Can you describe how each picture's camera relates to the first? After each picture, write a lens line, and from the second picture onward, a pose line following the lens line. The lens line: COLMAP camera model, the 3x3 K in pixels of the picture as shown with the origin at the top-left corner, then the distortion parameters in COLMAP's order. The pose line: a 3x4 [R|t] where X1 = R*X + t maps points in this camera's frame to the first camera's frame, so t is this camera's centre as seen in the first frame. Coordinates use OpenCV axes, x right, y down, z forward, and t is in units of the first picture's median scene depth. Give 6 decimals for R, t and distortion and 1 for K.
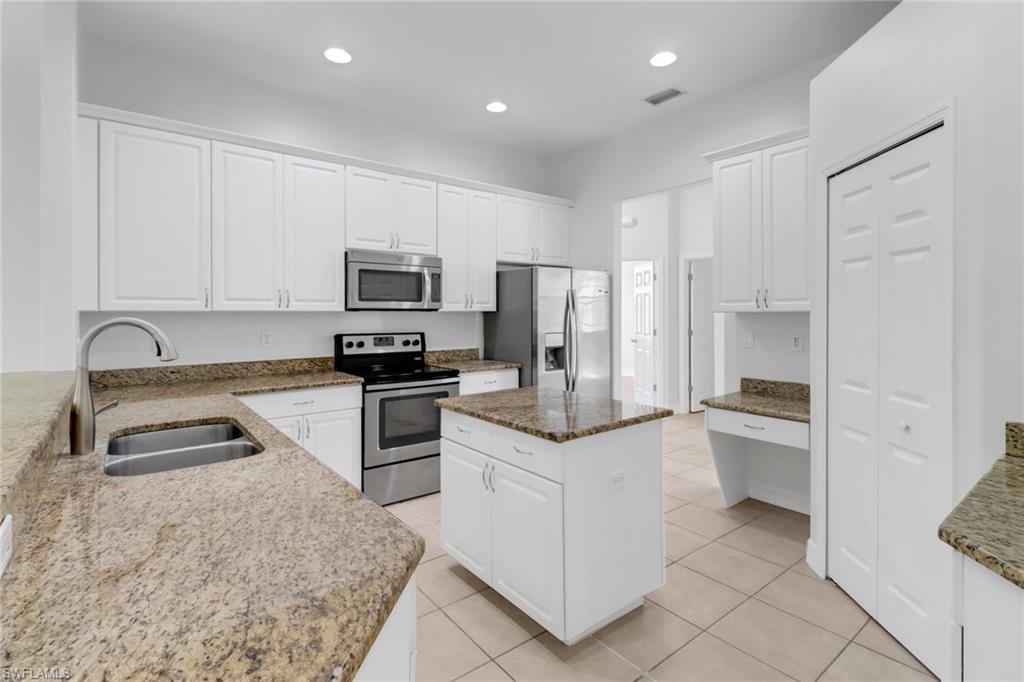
lens RADIAL K [[490.2, 0, 508.1], [0, 490.2, 315.8], [0, 0, 1]] dist [0.002232, 0.000014]
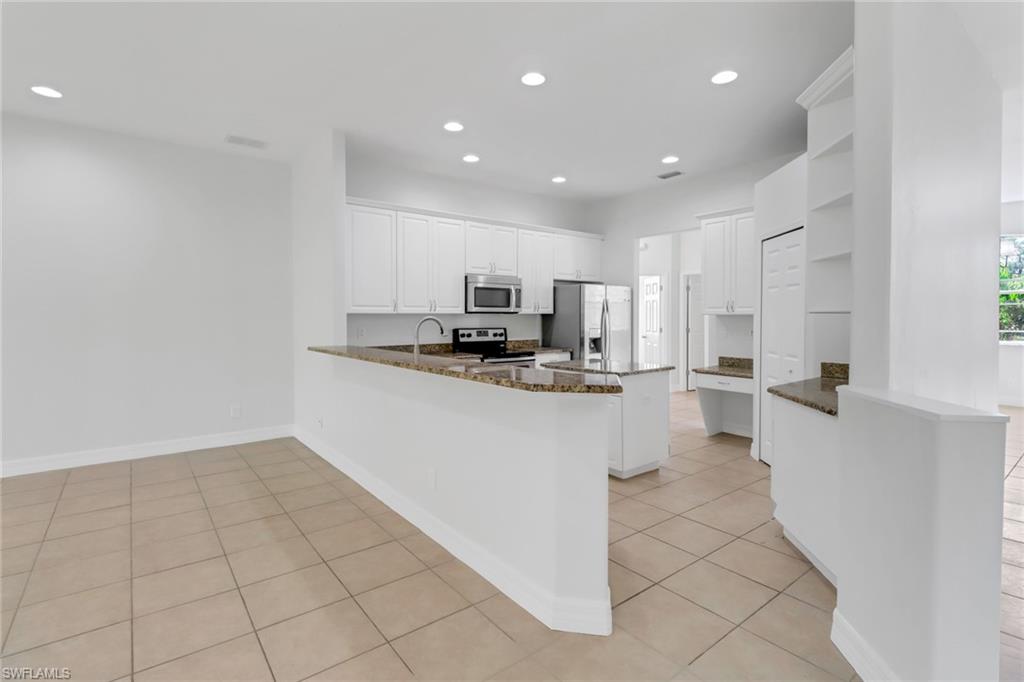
lens RADIAL K [[482.2, 0, 501.4], [0, 482.2, 321.9], [0, 0, 1]] dist [0.005823, -0.000236]
pose [[0.999808, 0.002643, -0.019408, -0.169369], [-0.002482, 0.999962, 0.008309, 0.003945], [0.019429, -0.008259, 0.999777, -0.495521]]
